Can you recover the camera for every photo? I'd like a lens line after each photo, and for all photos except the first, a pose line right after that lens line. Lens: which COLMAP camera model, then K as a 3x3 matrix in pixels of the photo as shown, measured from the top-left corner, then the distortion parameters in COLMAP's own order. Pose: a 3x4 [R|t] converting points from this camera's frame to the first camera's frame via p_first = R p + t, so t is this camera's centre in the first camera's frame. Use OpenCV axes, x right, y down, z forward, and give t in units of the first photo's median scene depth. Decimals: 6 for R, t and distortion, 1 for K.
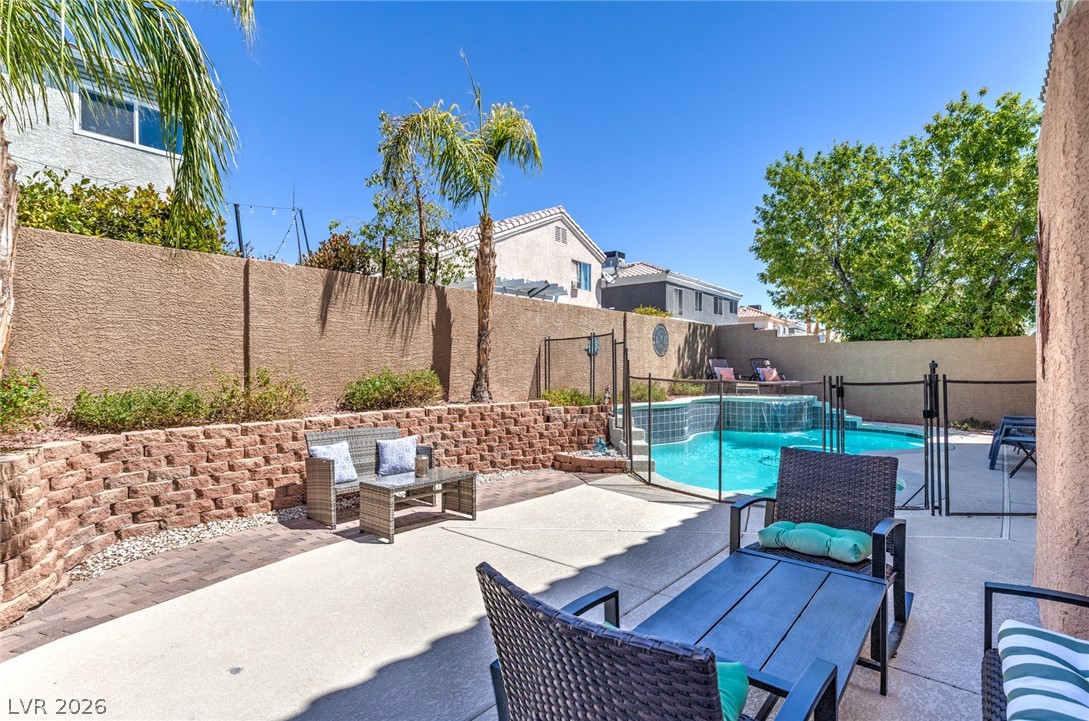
lens RADIAL K [[521.3, 0, 528.1], [0, 521.3, 366.6], [0, 0, 1]] dist [0.000317, -0.000569]
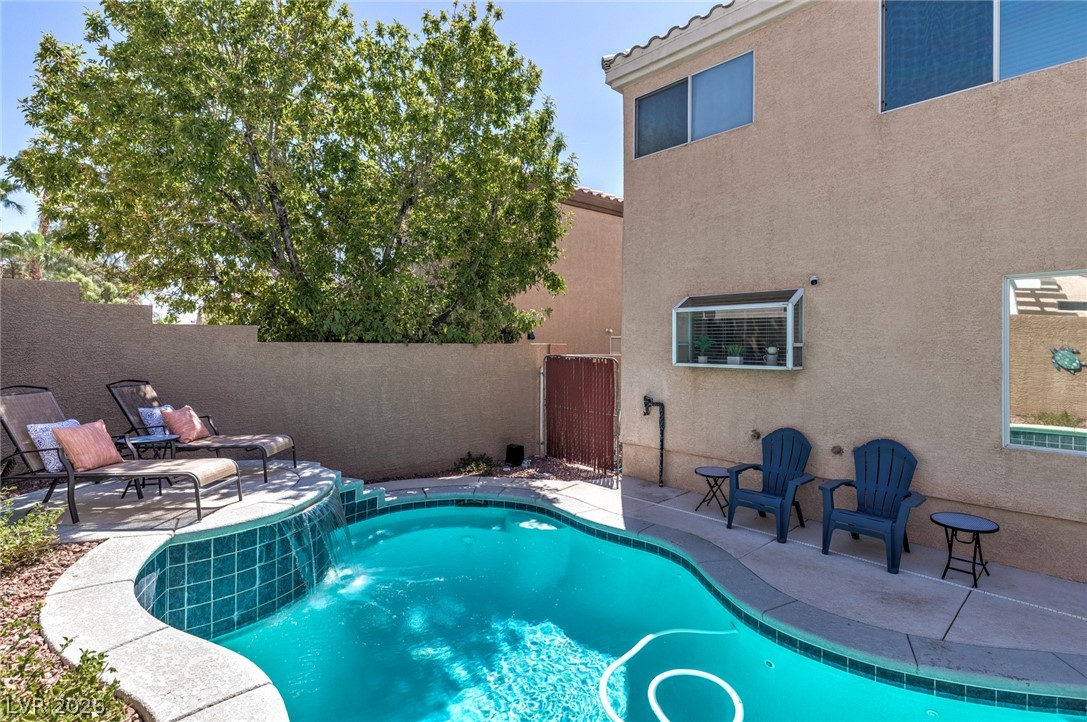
lens RADIAL K [[532.7, 0, 540.5], [0, 532.7, 348.1], [0, 0, 1]] dist [0.001759, -0.000227]
pose [[0.101835, 0.000245, 0.994801, 0.108853], [-0.004625, 0.999989, 0.000227, -0.046796], [-0.994791, -0.004624, 0.101835, 0.777909]]
